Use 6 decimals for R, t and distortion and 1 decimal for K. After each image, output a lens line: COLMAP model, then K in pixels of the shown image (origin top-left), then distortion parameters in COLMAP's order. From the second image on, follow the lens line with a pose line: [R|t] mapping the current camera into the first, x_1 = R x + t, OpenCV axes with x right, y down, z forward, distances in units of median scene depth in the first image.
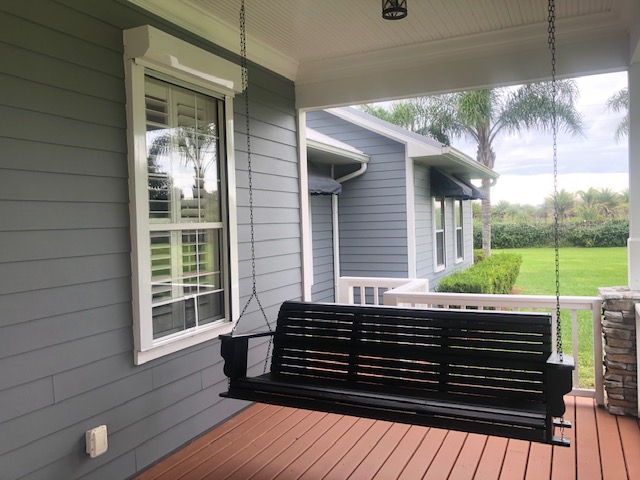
lens RADIAL K [[525.8, 0, 320.4], [0, 525.8, 229.3], [0, 0, 1]] dist [0.108296, 0.001050]
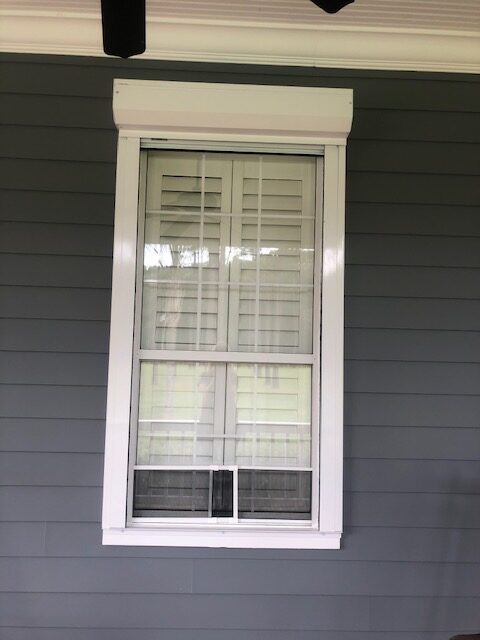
lens RADIAL K [[525.8, 0, 240.0], [0, 525.8, 320.0], [0, 0, 1]] dist [0.108296, 0.001050]
pose [[0.456601, -0.003878, -0.889663, 0.341047], [-0.054292, 0.998005, -0.032215, -0.032997], [0.888014, 0.063011, 0.455479, 0.706104]]
